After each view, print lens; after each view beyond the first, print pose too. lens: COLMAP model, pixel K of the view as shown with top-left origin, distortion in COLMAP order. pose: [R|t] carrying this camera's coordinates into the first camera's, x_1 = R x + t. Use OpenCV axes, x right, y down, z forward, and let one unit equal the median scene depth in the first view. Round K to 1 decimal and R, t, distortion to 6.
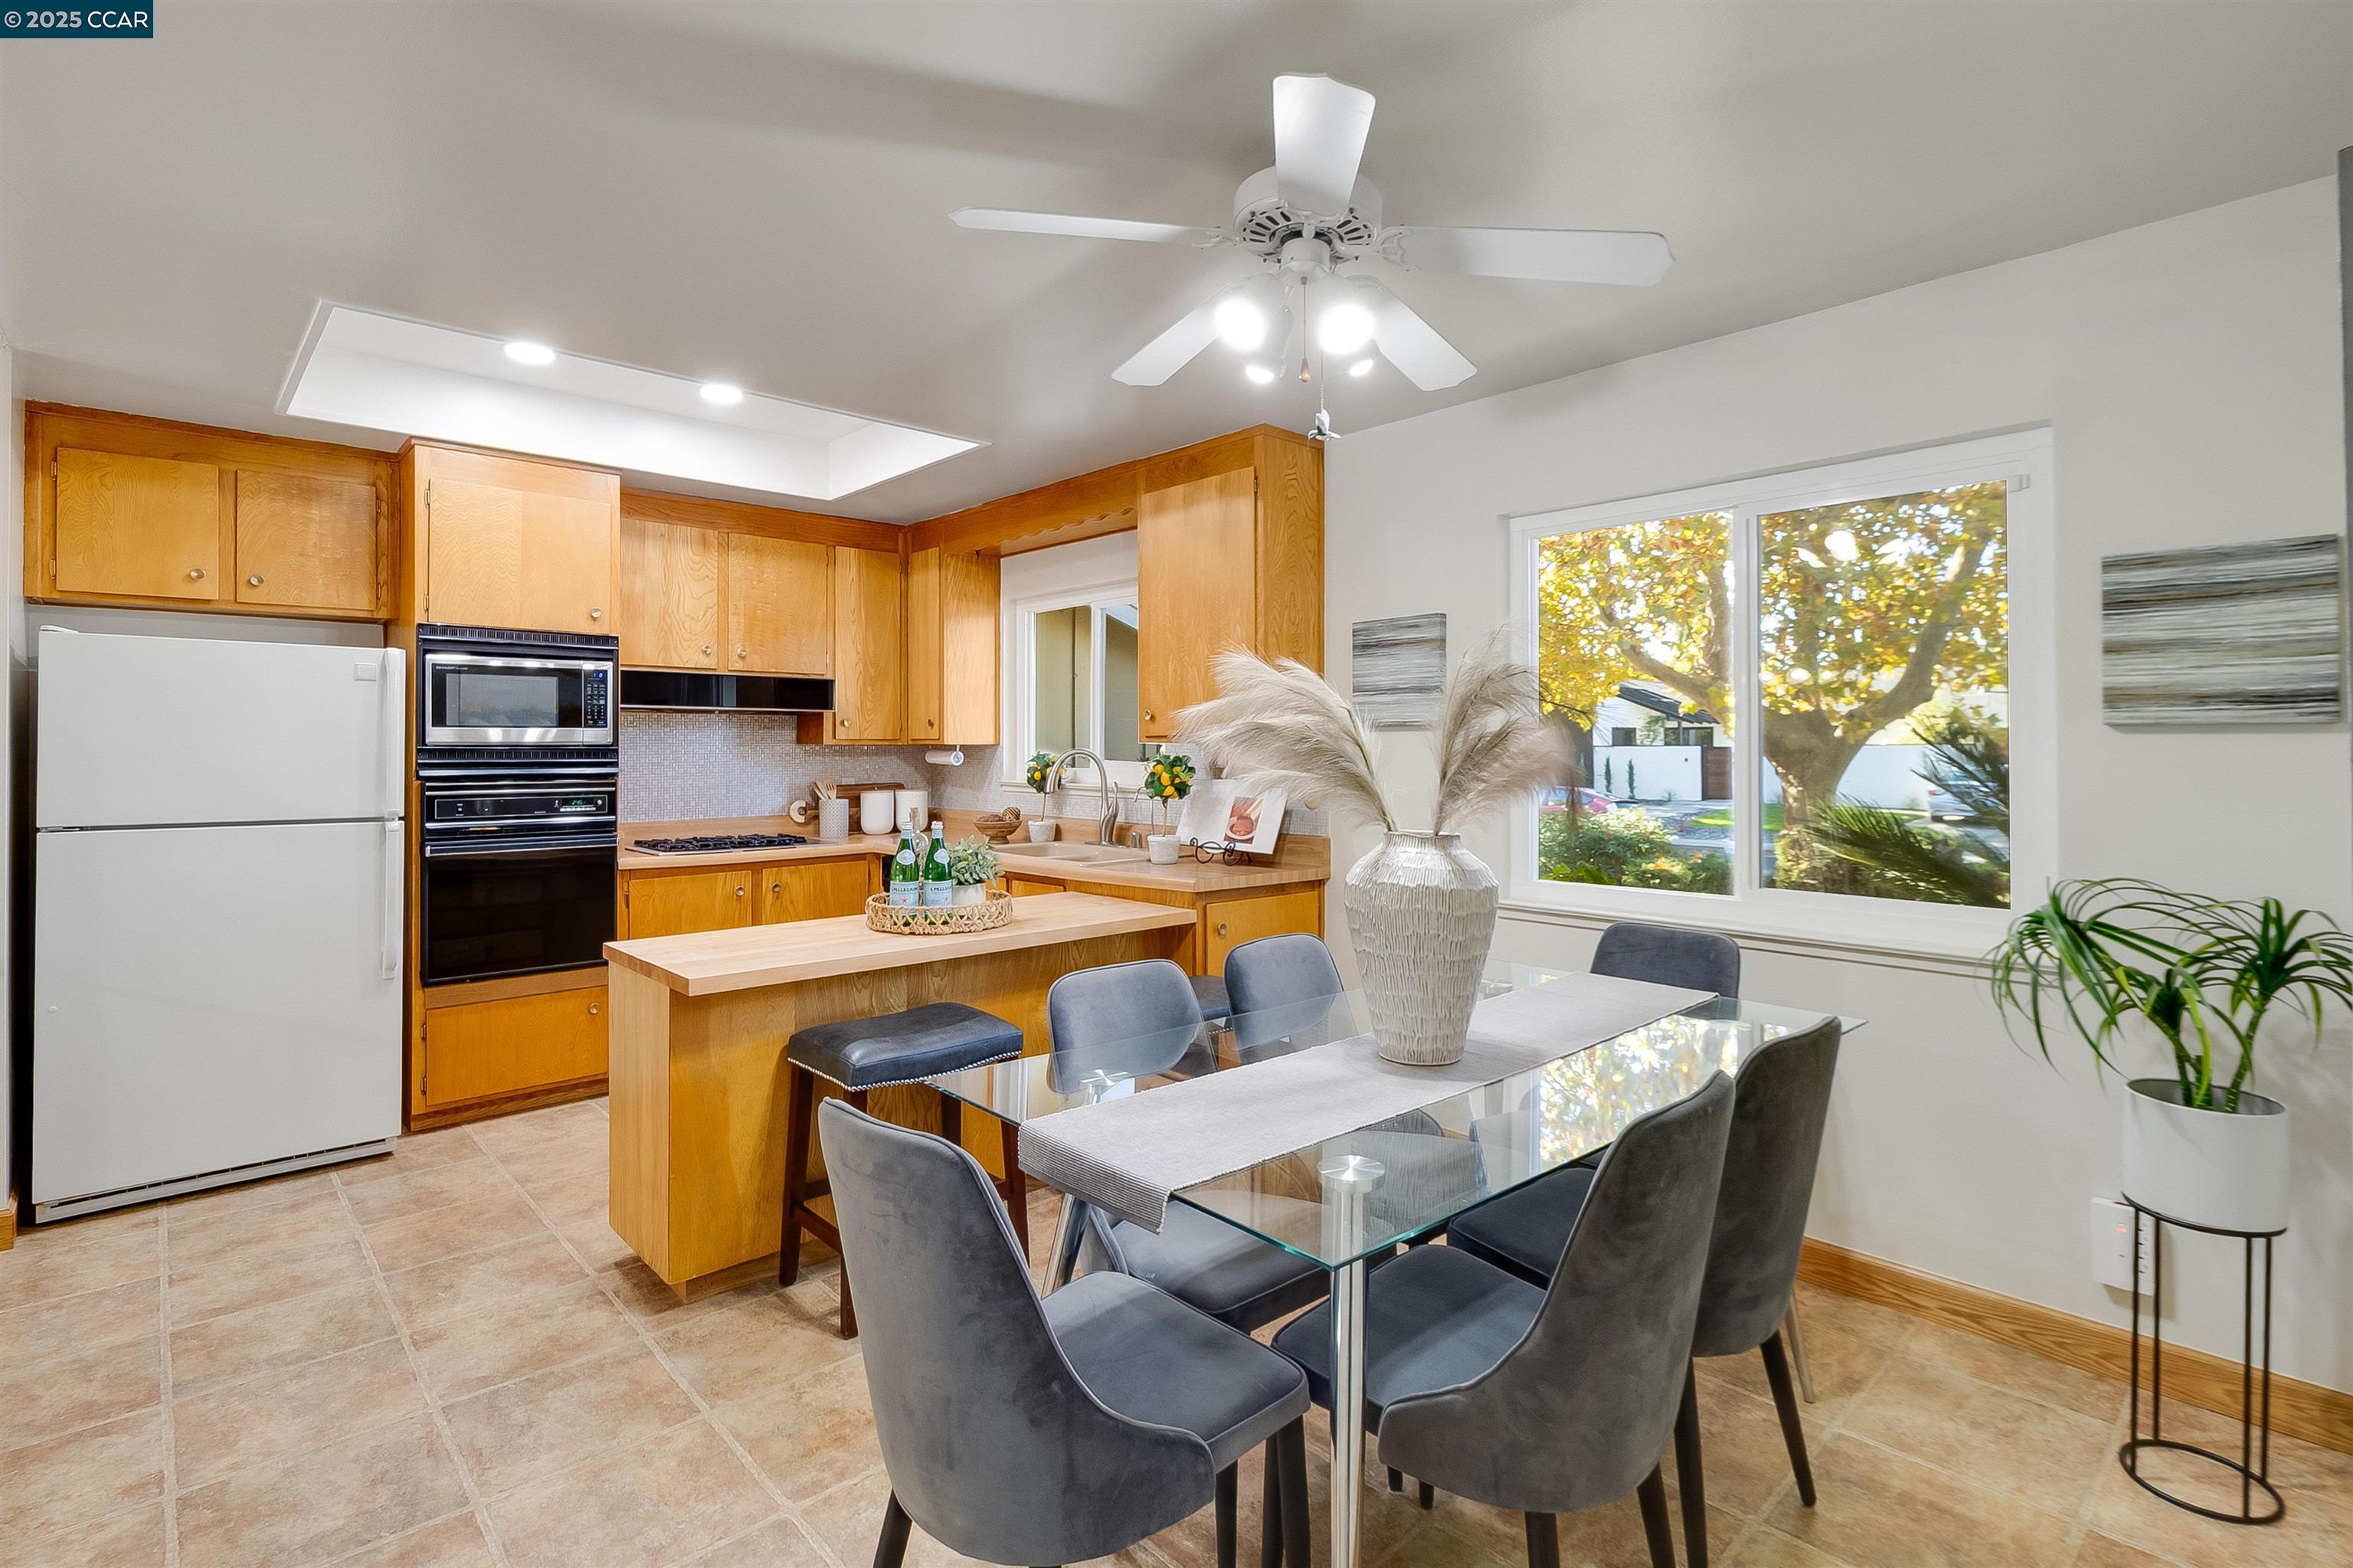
lens RADIAL K [[1124.4, 0, 1195.6], [0, 1124.4, 747.2], [0, 0, 1]] dist [-0.002812, -0.003471]
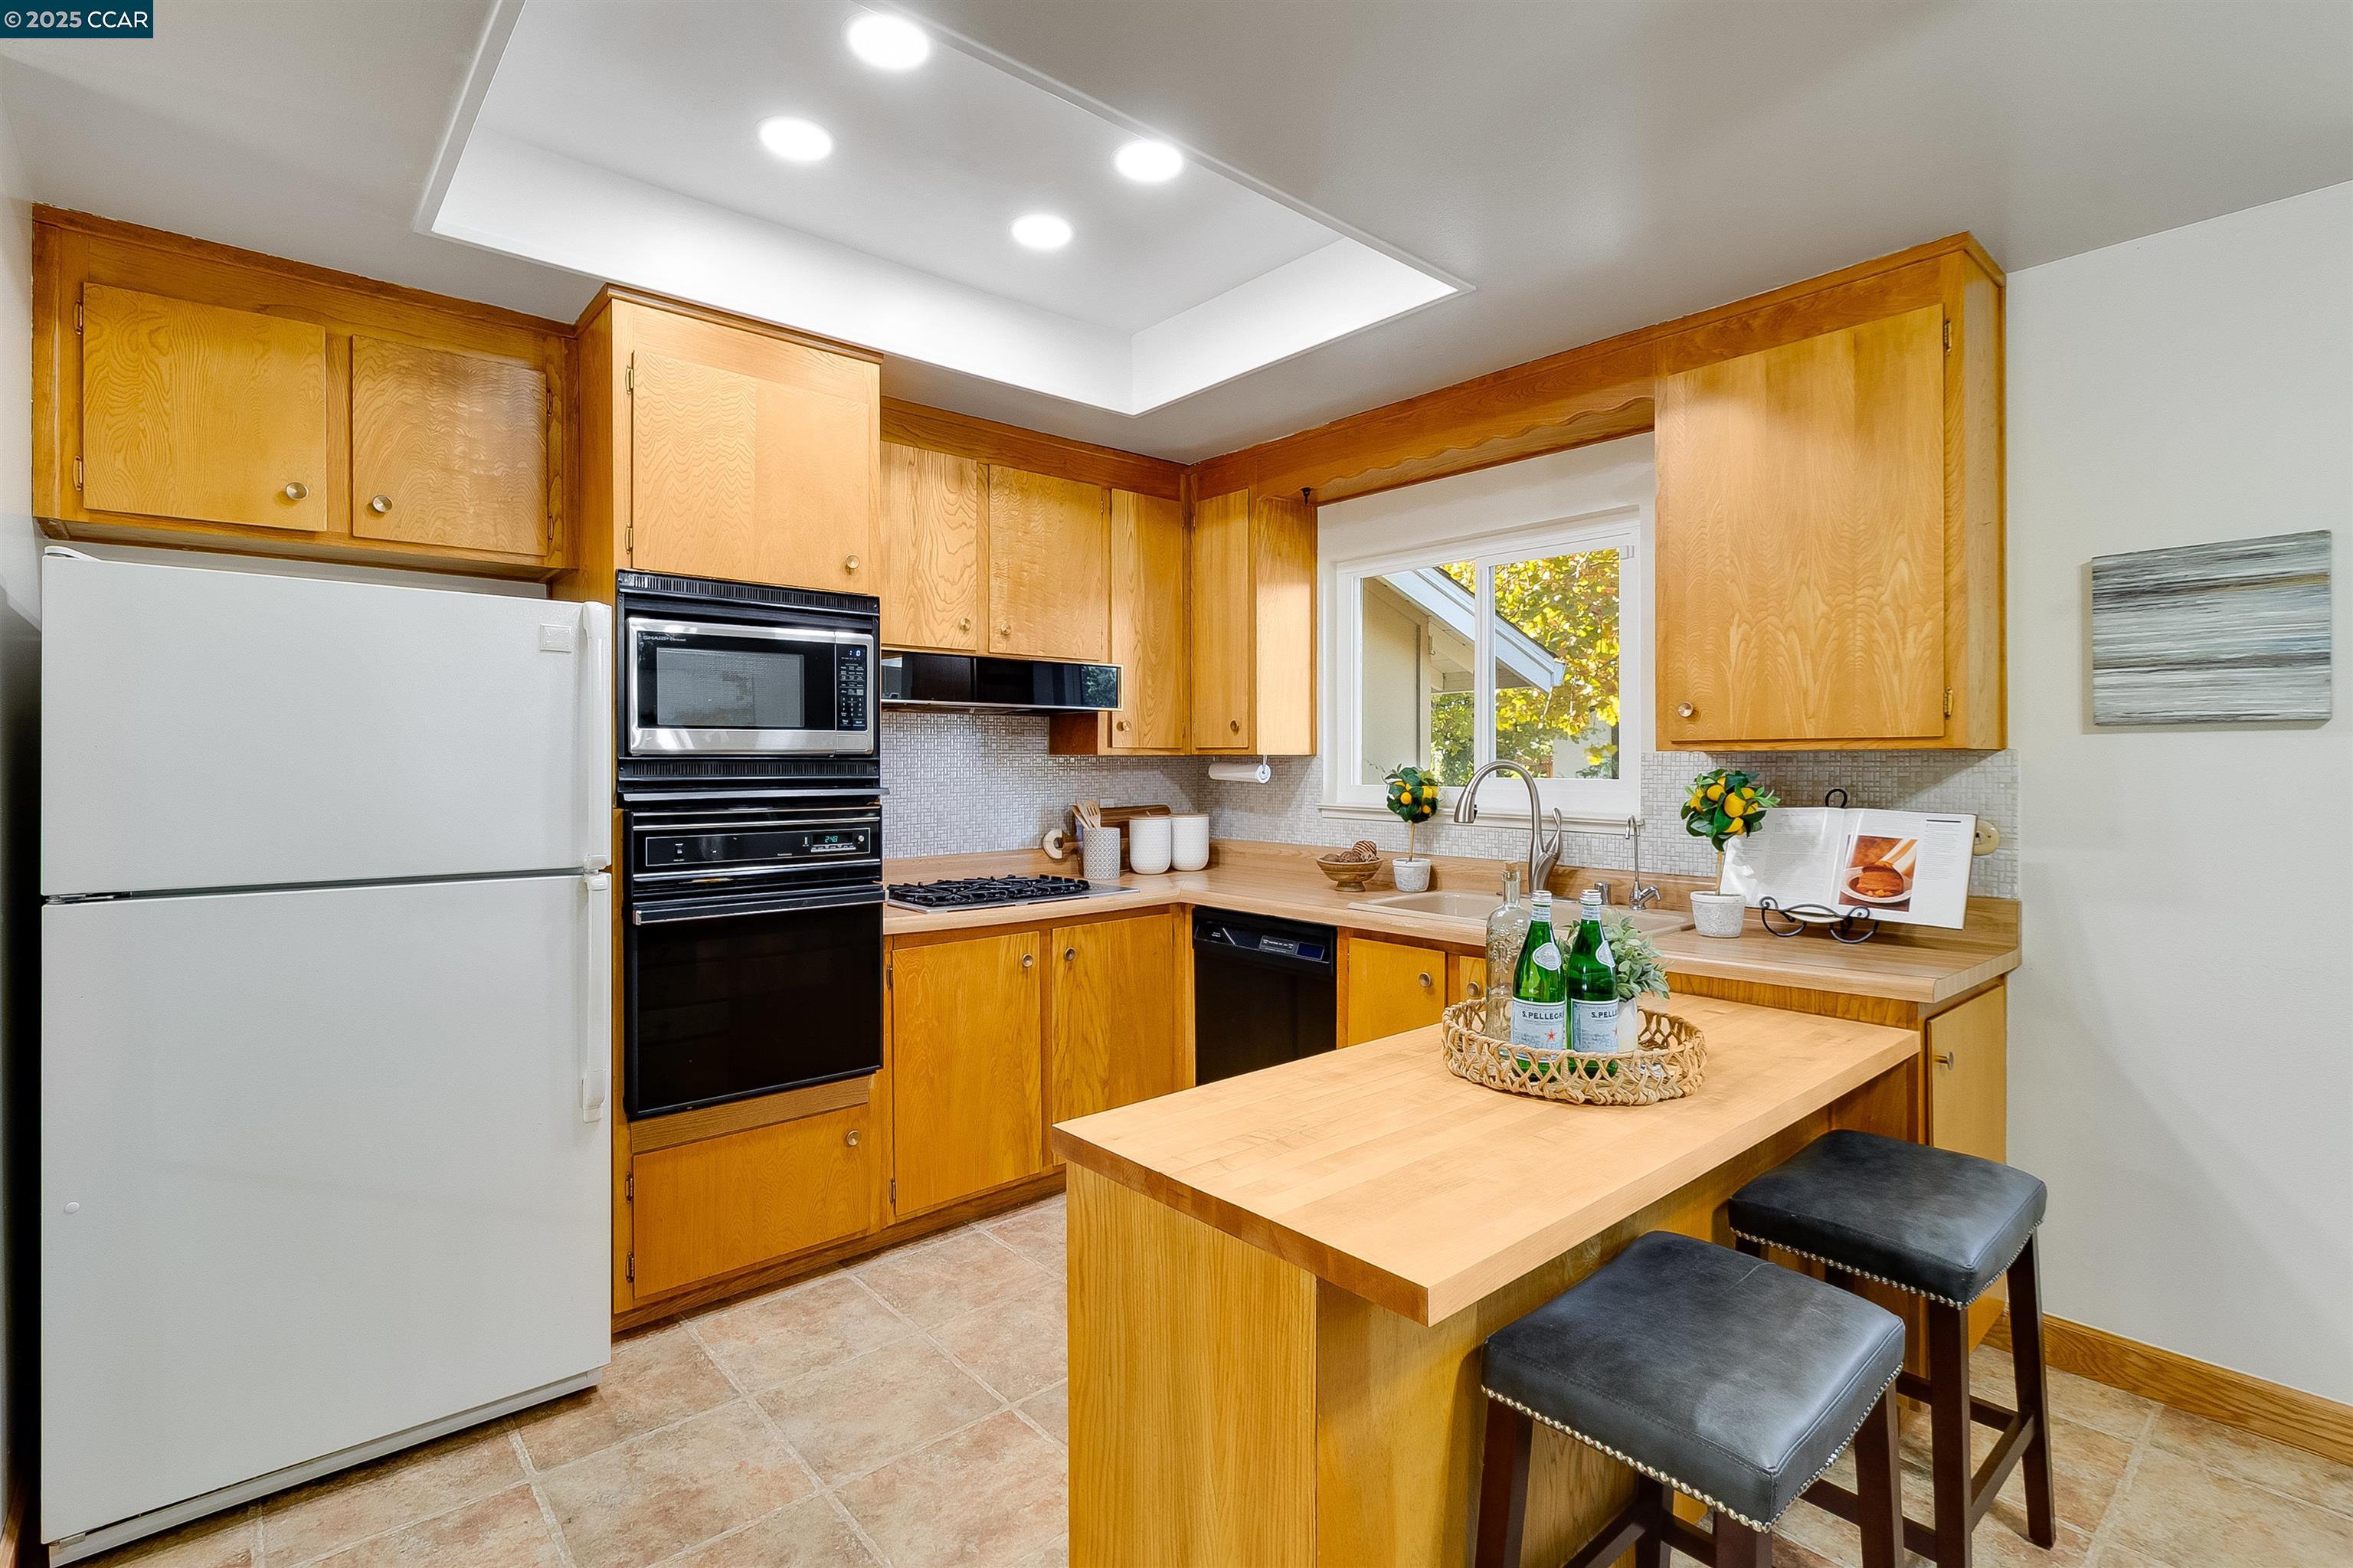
lens RADIAL K [[1124.4, 0, 1176.8], [0, 1124.4, 772.4], [0, 0, 1]] dist [-0.002812, -0.003471]
pose [[0.998791, 0.000612, -0.049148, -0.313705], [-0.000071, 0.999939, 0.011023, 0.001061], [0.049152, -0.011007, 0.998731, 0.335606]]
